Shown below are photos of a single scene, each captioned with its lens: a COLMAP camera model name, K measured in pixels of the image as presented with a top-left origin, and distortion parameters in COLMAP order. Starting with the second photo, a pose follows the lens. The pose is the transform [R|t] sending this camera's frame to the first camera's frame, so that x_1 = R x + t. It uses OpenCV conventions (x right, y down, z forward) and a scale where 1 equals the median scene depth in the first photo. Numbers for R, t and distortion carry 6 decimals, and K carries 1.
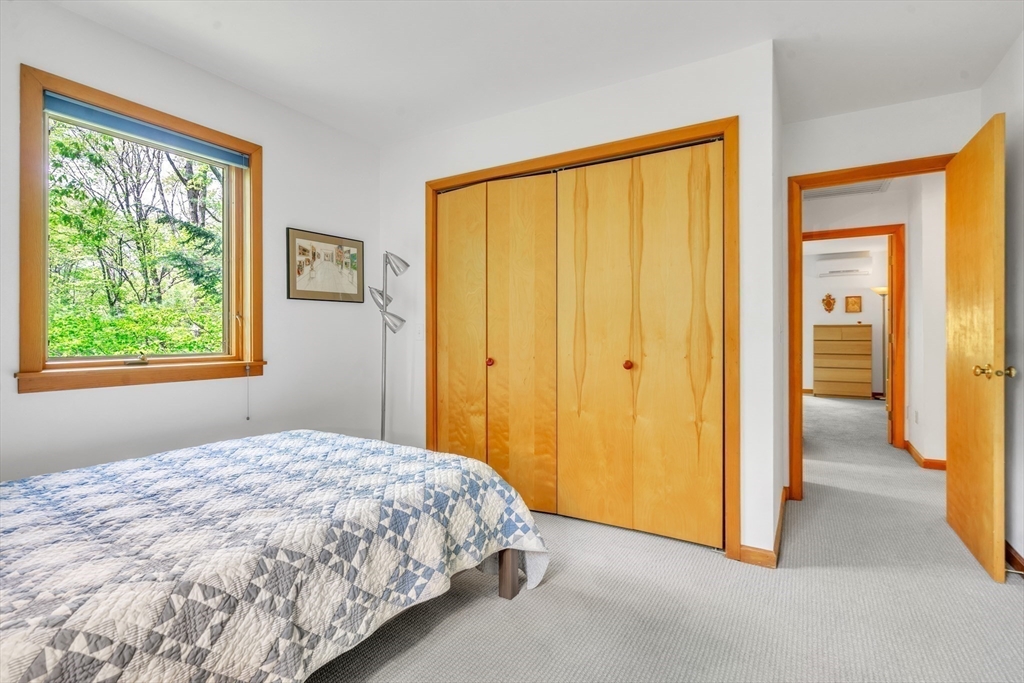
lens RADIAL K [[477.5, 0, 514.2], [0, 477.5, 338.5], [0, 0, 1]] dist [-0.003357, -0.000249]
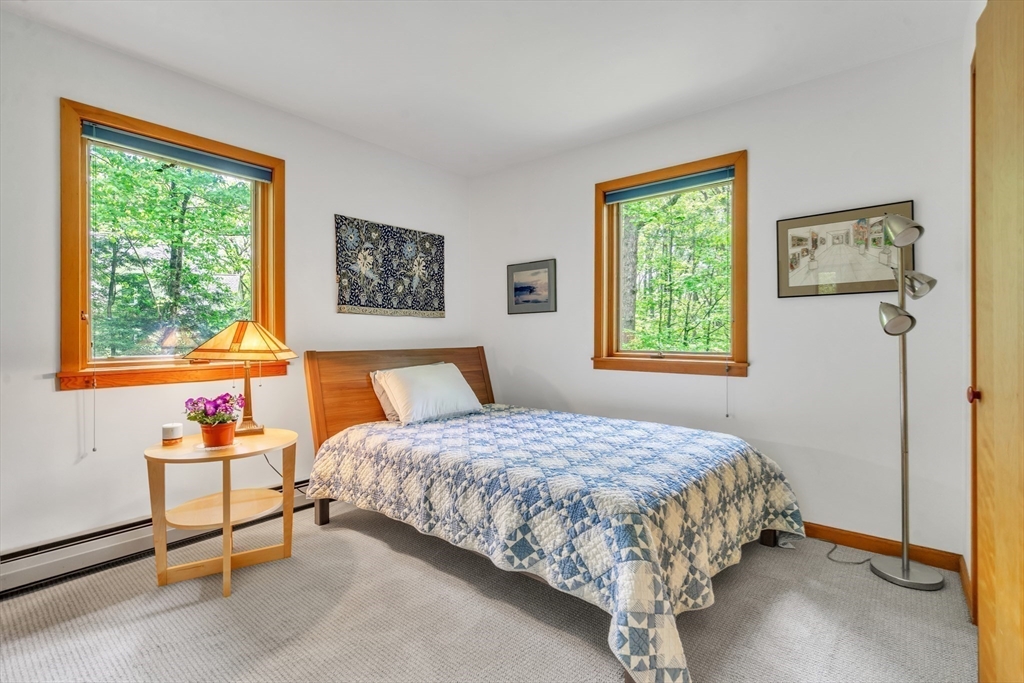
lens RADIAL K [[477.5, 0, 513.6], [0, 477.5, 334.2], [0, 0, 1]] dist [-0.003357, -0.000249]
pose [[-0.138517, 0.000025, -0.990360, 0.522197], [-0.010259, 0.999946, 0.001460, -0.009733], [0.990307, 0.010362, -0.138510, 0.643557]]
